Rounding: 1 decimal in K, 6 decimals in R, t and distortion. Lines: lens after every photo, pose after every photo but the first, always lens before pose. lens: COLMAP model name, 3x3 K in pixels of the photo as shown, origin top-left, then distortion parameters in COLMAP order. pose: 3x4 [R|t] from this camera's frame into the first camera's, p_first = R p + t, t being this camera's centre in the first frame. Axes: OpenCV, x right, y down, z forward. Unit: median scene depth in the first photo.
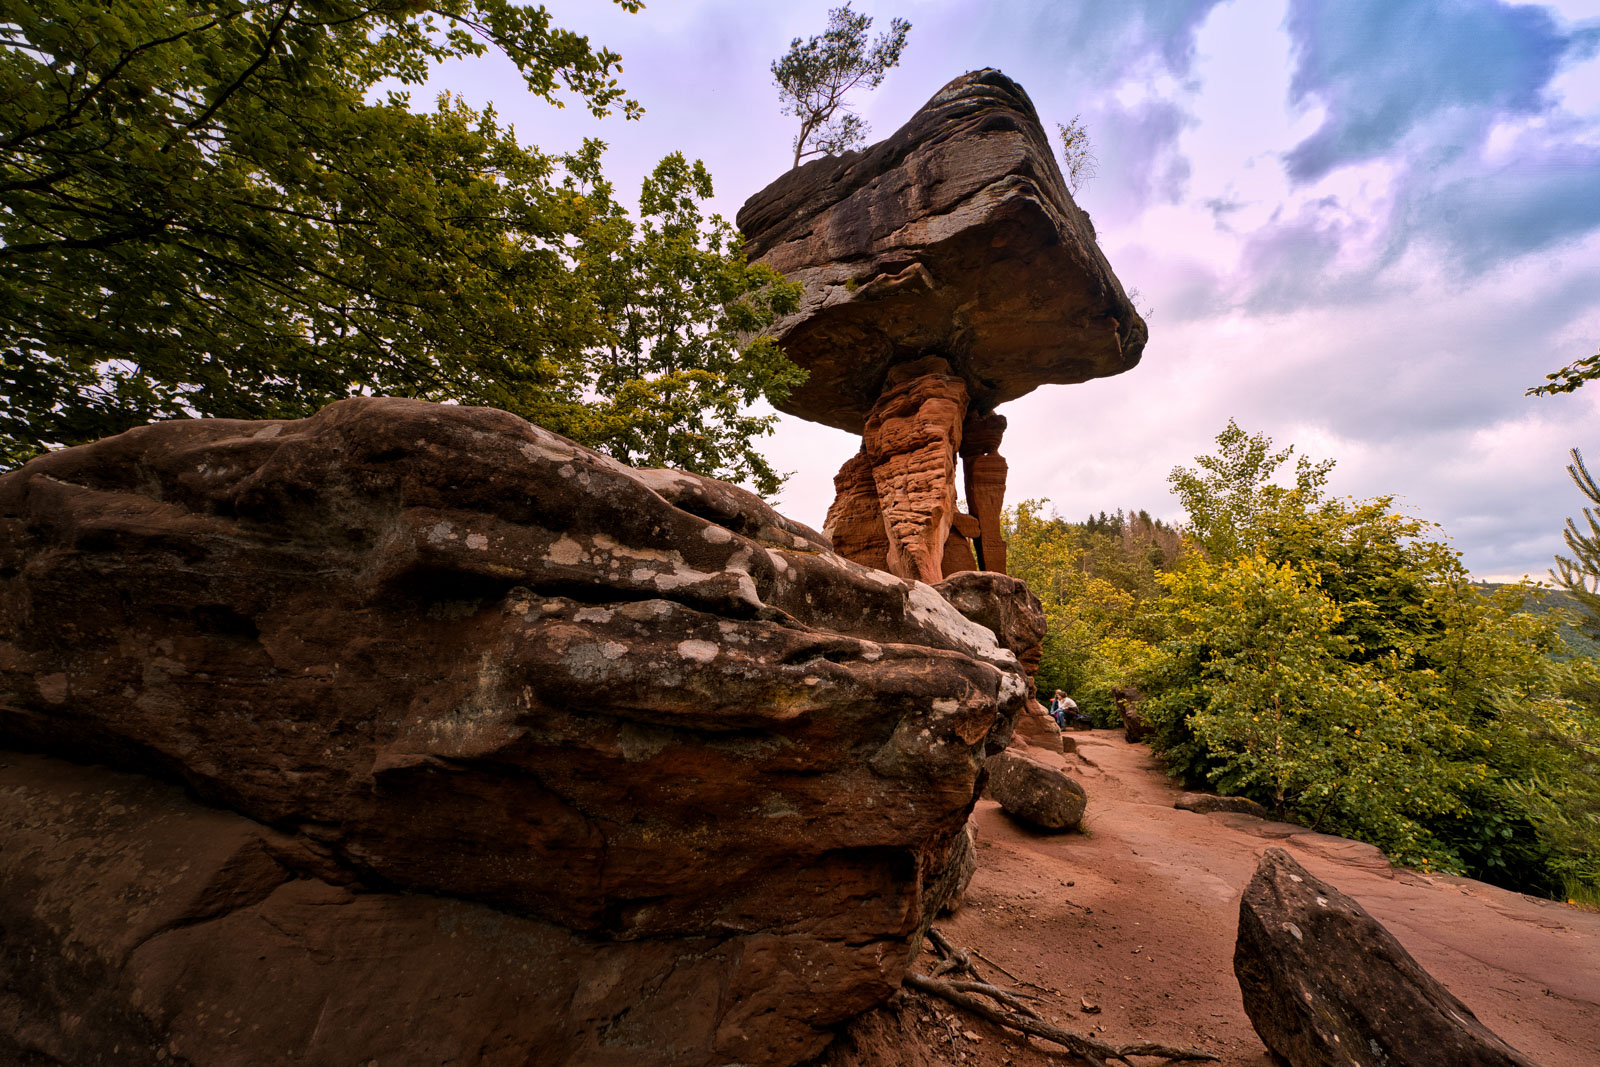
lens RADIAL K [[660.1, 0, 801.3], [0, 660.1, 538.1], [0, 0, 1]] dist [0.073665, -0.000366]
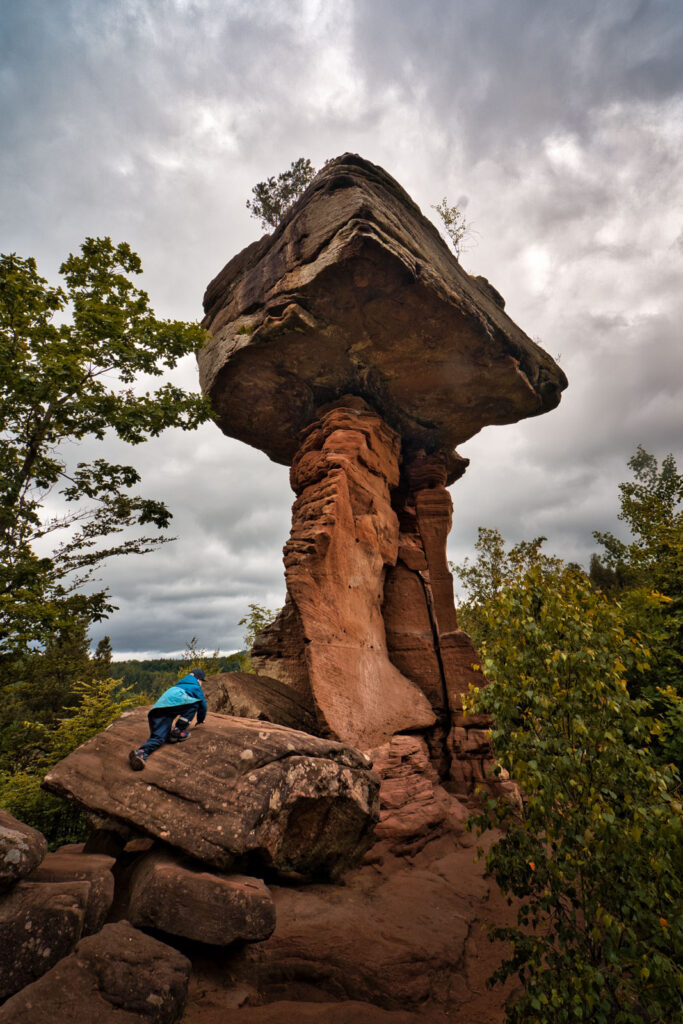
lens RADIAL K [[497.3, 0, 388.8], [0, 497.3, 441.5], [0, 0, 1]] dist [0.076049, -0.000302]
pose [[0.997265, -0.042669, -0.060347, 0.337575], [0.024324, 0.960512, -0.277173, 0.025873], [0.069791, 0.274947, 0.958923, 0.275943]]
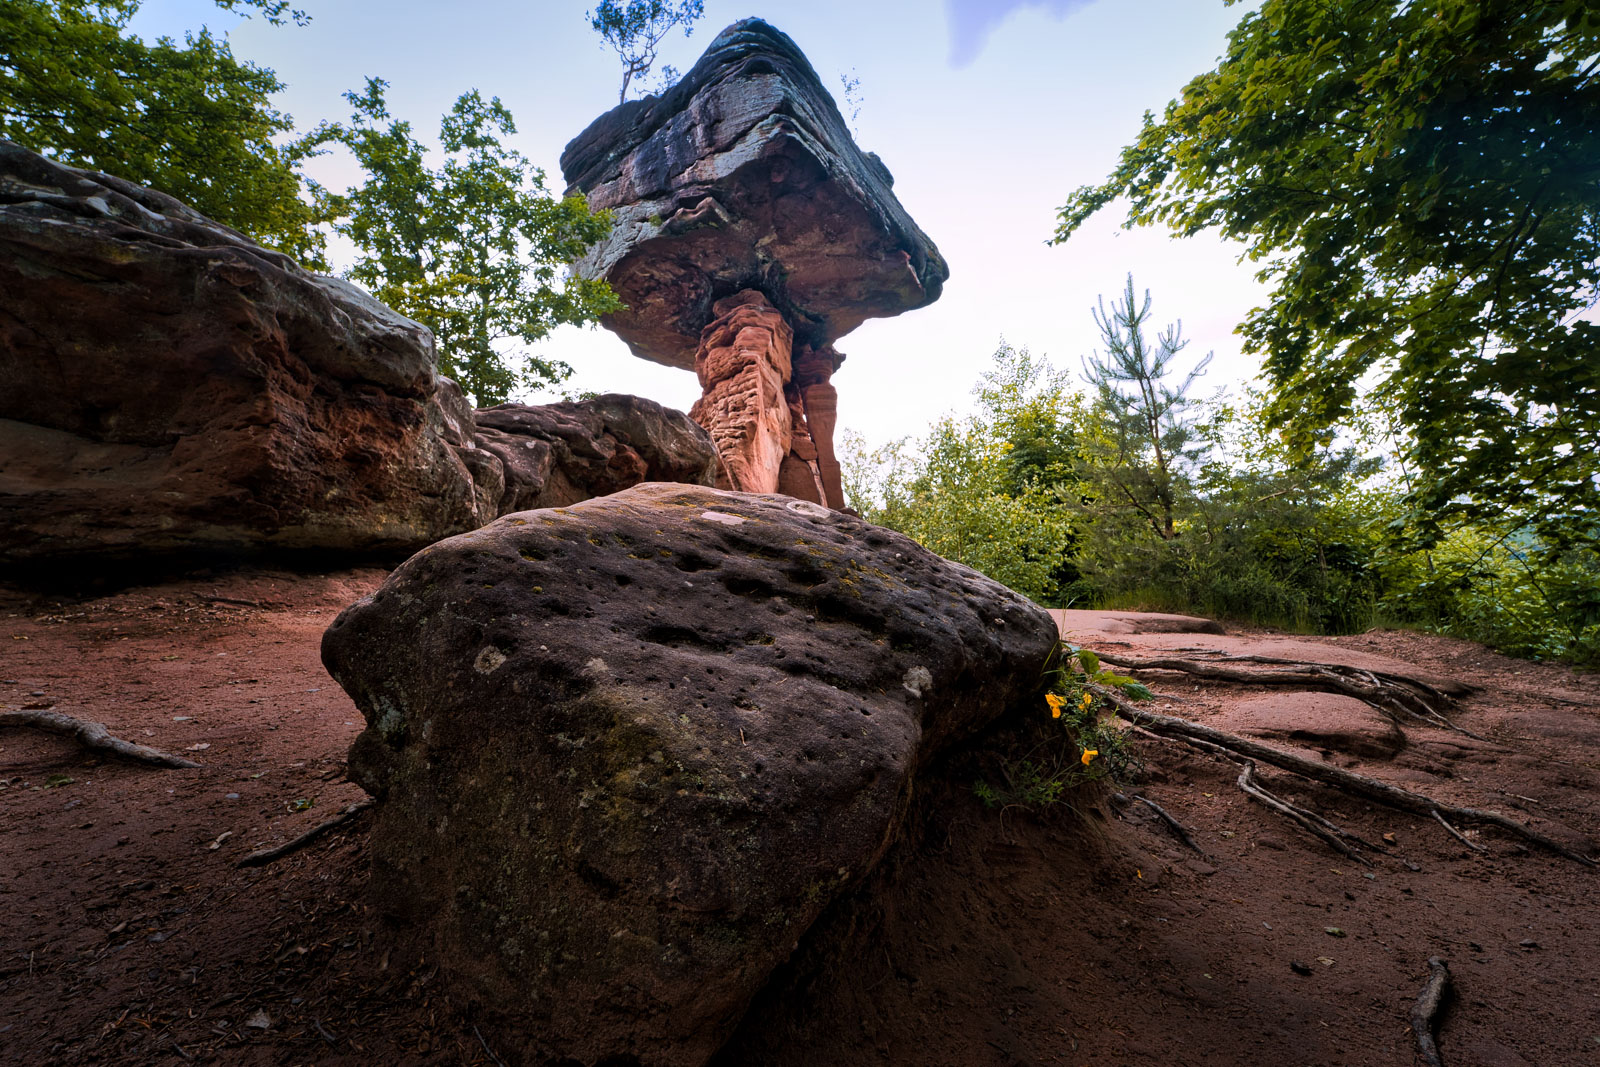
lens RADIAL K [[660.1, 0, 801.3], [0, 660.1, 538.1], [0, 0, 1]] dist [0.073665, -0.000366]
pose [[0.993151, -0.073176, 0.091082, 0.168187], [0.069945, 0.996820, 0.038172, 0.109529], [-0.093586, -0.031540, 0.995112, -0.129413]]
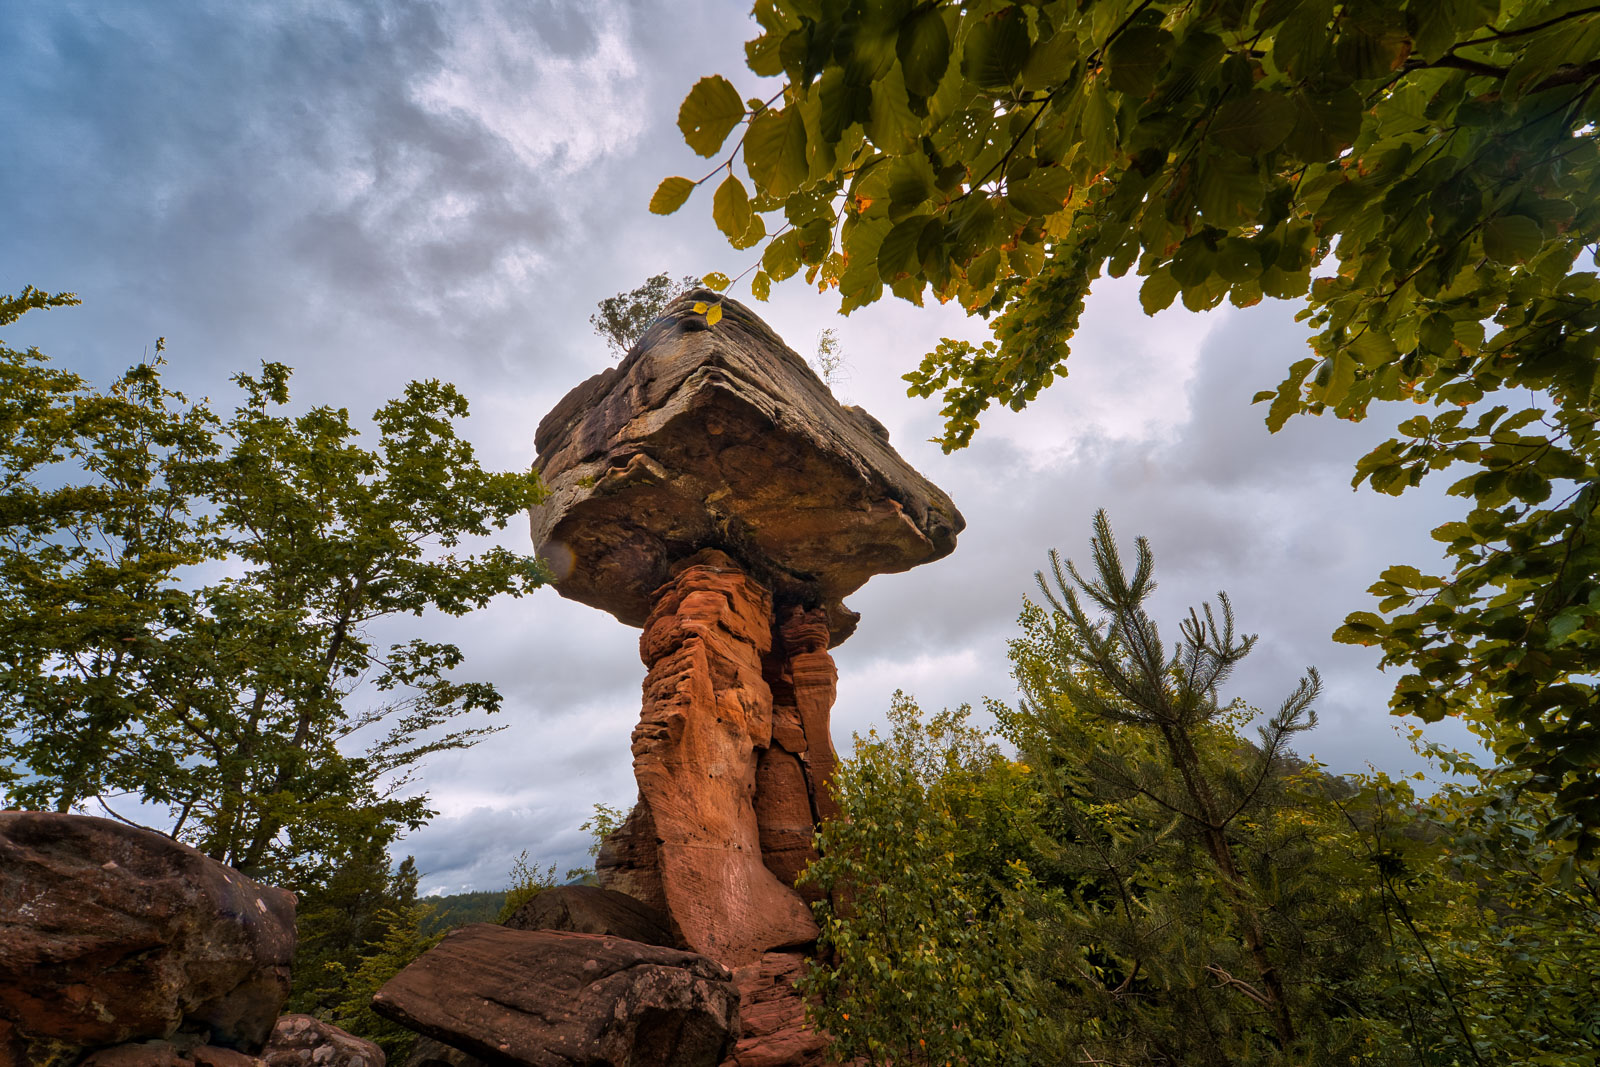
lens RADIAL K [[660.1, 0, 801.3], [0, 660.1, 538.1], [0, 0, 1]] dist [0.073665, -0.000366]
pose [[0.996799, -0.075805, -0.025395, 0.386975], [0.063151, 0.941402, -0.331322, 0.029348], [0.049023, 0.328657, 0.943176, 0.142220]]
